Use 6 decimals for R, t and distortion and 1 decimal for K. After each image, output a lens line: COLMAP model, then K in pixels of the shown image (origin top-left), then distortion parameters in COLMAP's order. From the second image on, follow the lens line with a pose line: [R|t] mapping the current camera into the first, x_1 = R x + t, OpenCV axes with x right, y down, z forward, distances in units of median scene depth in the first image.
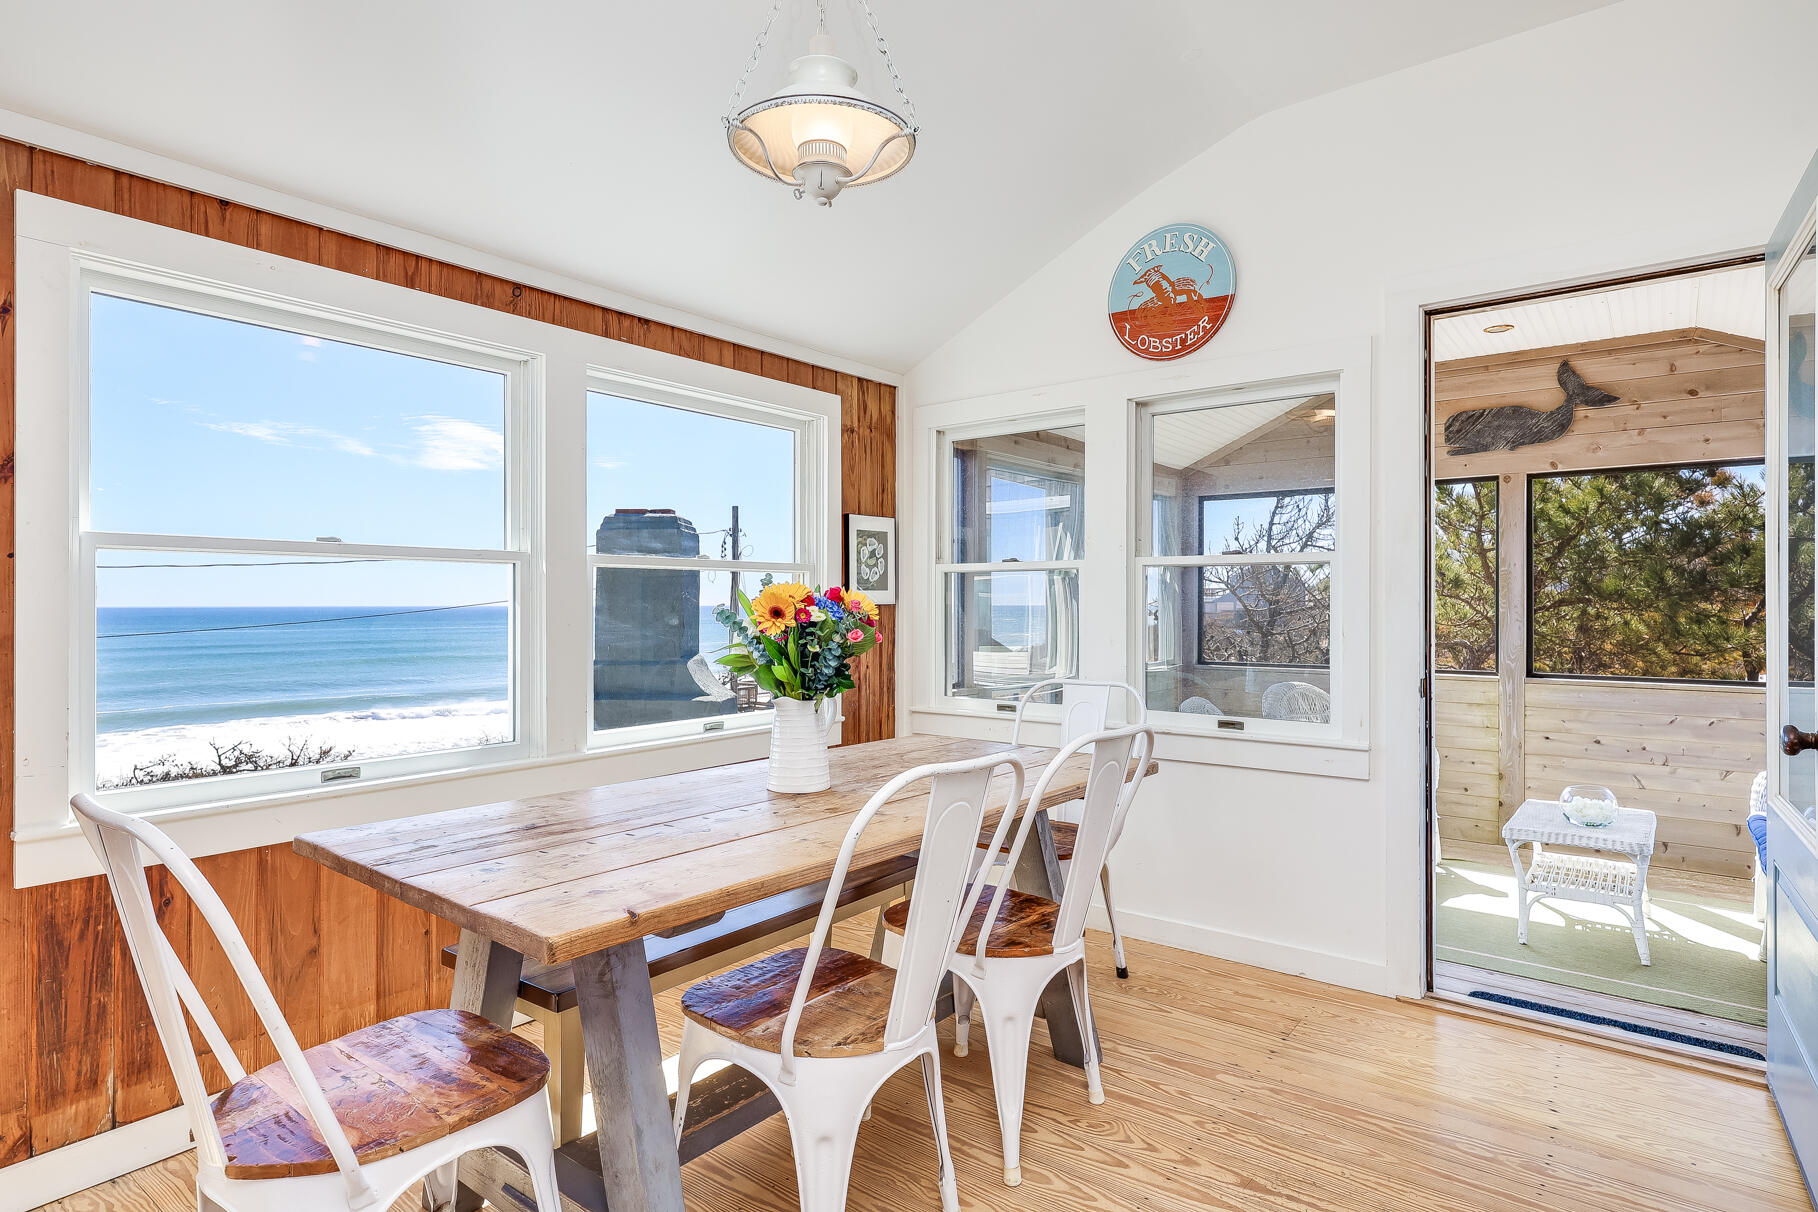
lens RADIAL K [[969.4, 0, 909.0], [0, 969.4, 606.0], [0, 0, 1]] dist [0.000734, -0.000053]
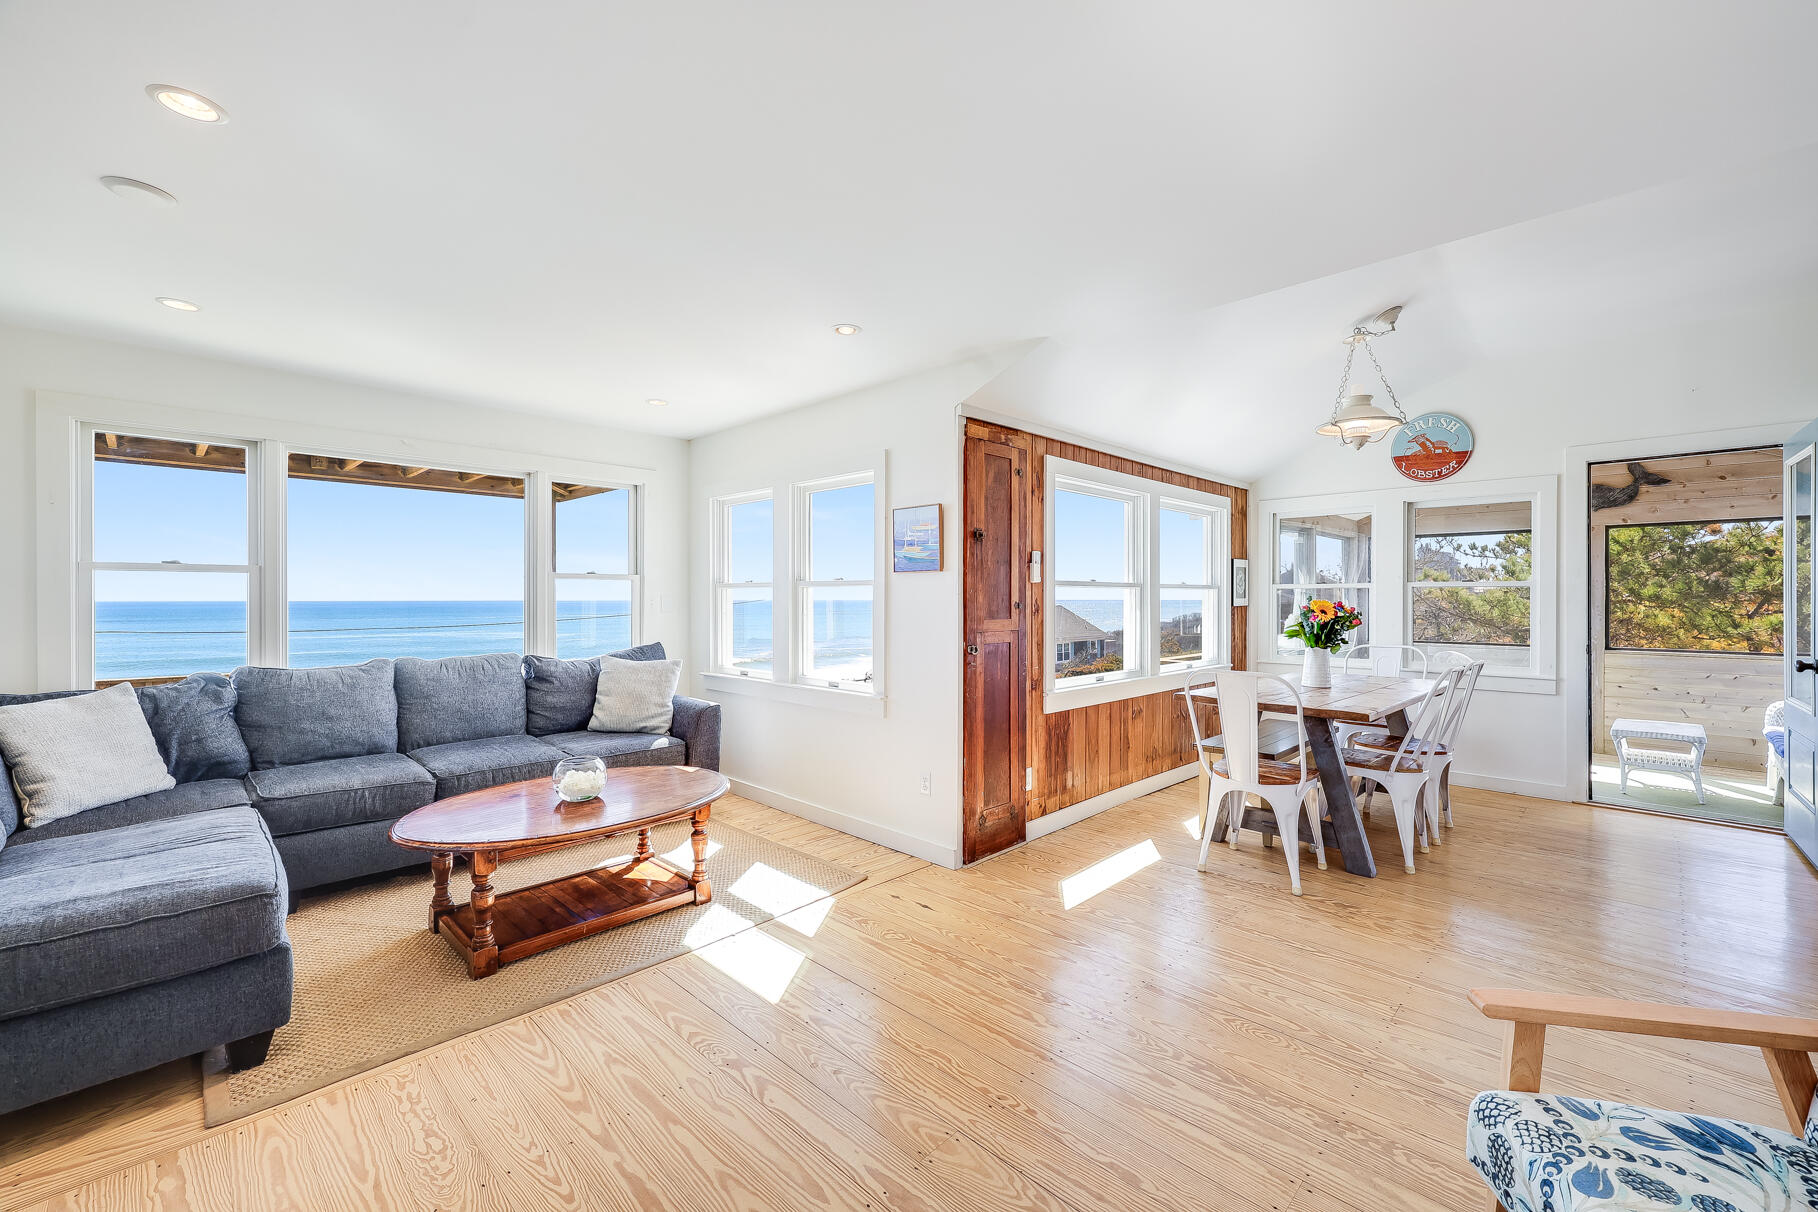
lens RADIAL K [[738.3, 0, 913.4], [0, 738.3, 598.8], [0, 0, 1]] dist [0.000219, 0.000404]
pose [[0.992006, 0.000643, -0.126187, -0.539413], [-0.001033, 0.999995, -0.003030, -0.011085], [0.126185, 0.003136, 0.992002, -0.568951]]
